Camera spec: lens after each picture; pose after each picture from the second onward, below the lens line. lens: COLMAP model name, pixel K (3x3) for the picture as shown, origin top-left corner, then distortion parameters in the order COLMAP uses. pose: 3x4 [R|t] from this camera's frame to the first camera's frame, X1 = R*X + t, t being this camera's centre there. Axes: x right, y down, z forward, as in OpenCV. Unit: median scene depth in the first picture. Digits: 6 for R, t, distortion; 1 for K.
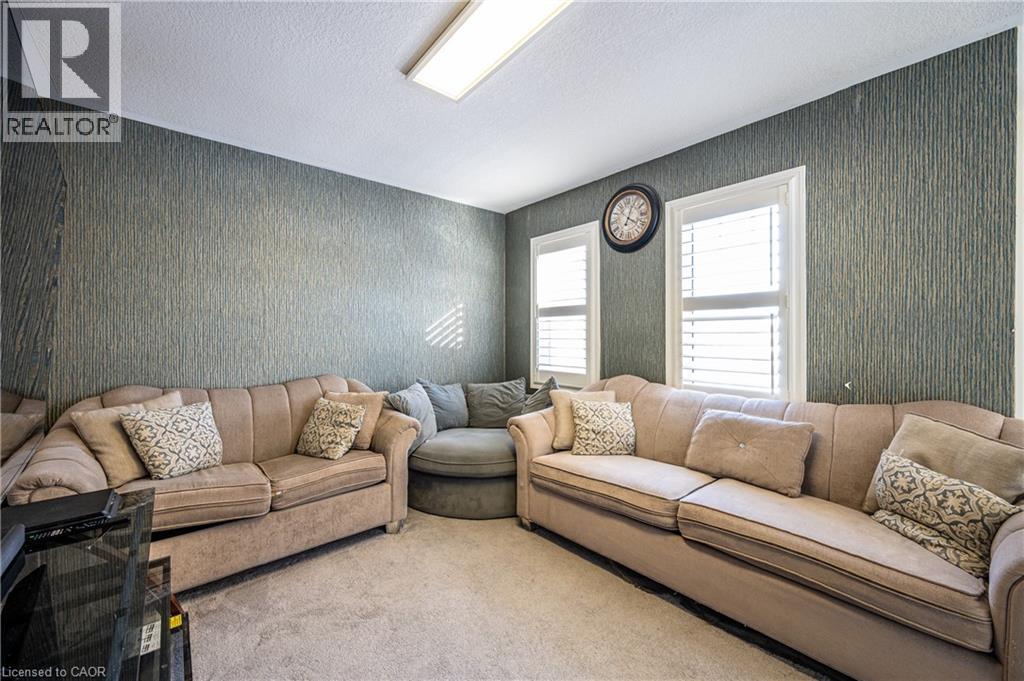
lens RADIAL K [[402.2, 0, 511.0], [0, 402.2, 334.7], [0, 0, 1]] dist [-0.002564, 0.000059]
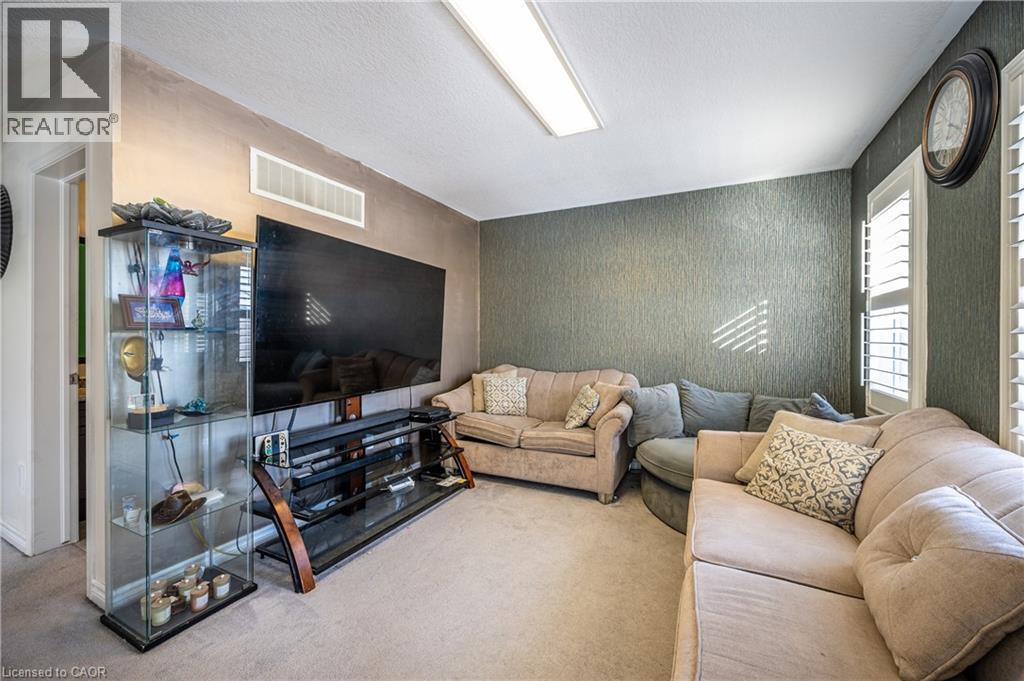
lens RADIAL K [[402.2, 0, 513.6], [0, 402.2, 339.8], [0, 0, 1]] dist [-0.002564, 0.000059]
pose [[0.398721, 0.009158, -0.917026, 0.634236], [-0.003435, 0.999958, 0.008493, 0.001677], [0.917066, -0.000236, 0.398736, 0.264204]]
